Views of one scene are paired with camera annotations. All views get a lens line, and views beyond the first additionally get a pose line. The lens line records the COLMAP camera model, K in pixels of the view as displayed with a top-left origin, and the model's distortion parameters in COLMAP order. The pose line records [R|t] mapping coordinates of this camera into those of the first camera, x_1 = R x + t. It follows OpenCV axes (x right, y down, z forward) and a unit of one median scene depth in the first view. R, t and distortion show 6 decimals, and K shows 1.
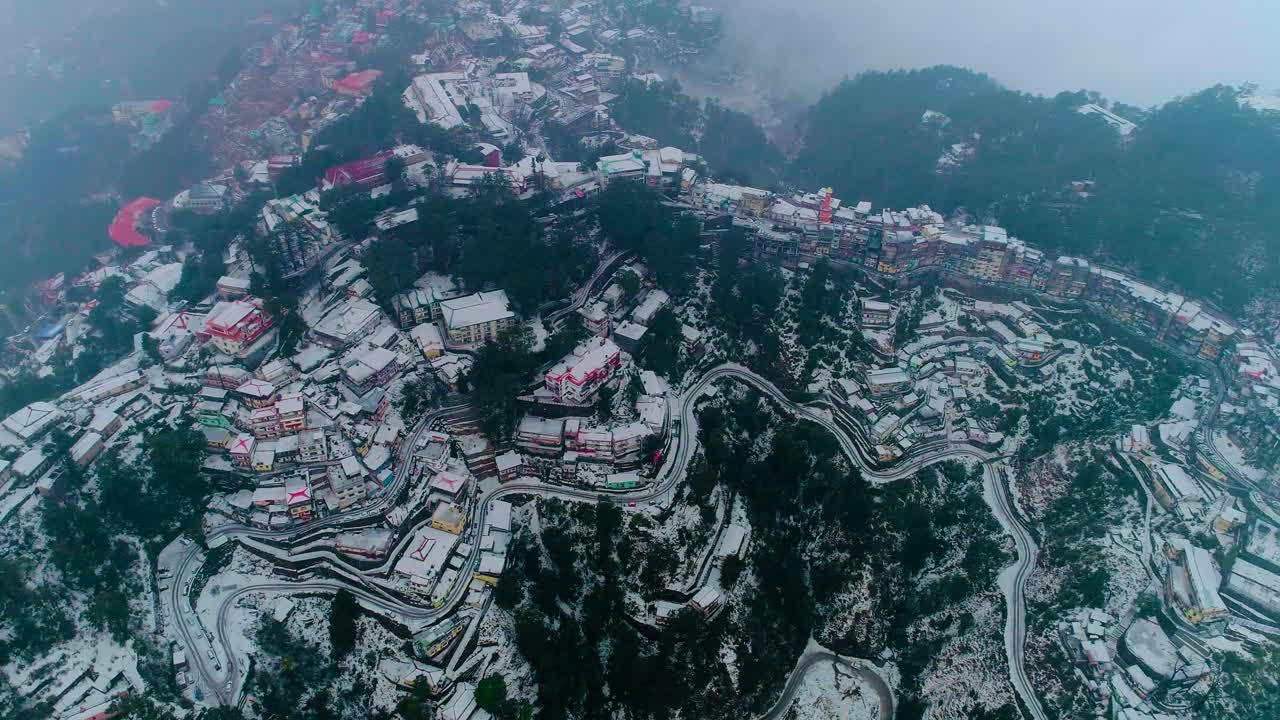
lens RADIAL K [[872.5, 0, 659.3], [0, 872.5, 359.7], [0, 0, 1]] dist [-0.000054, 0.002039]
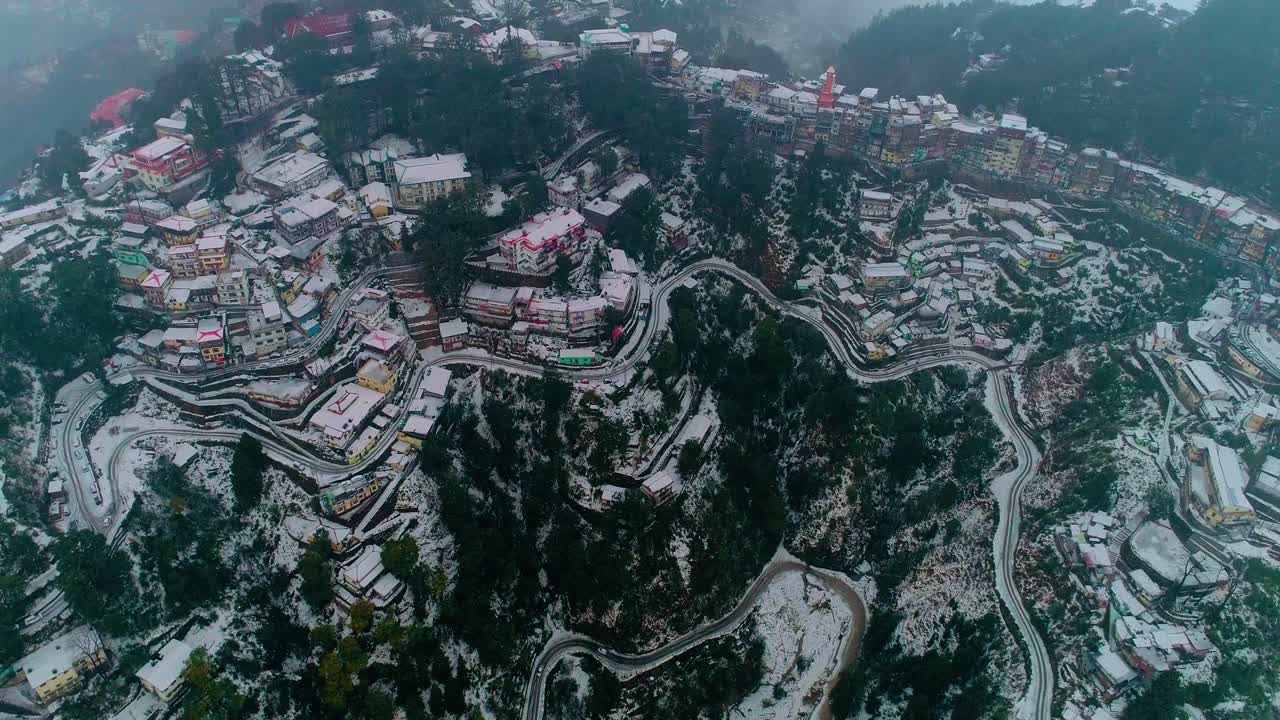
lens RADIAL K [[872.5, 0, 659.3], [0, 872.5, 359.7], [0, 0, 1]] dist [-0.000054, 0.002039]
pose [[0.997462, 0.044169, -0.055840, 0.096216], [-0.044563, 0.998989, -0.005843, 0.145873], [0.055525, 0.008316, 0.998423, 0.097733]]
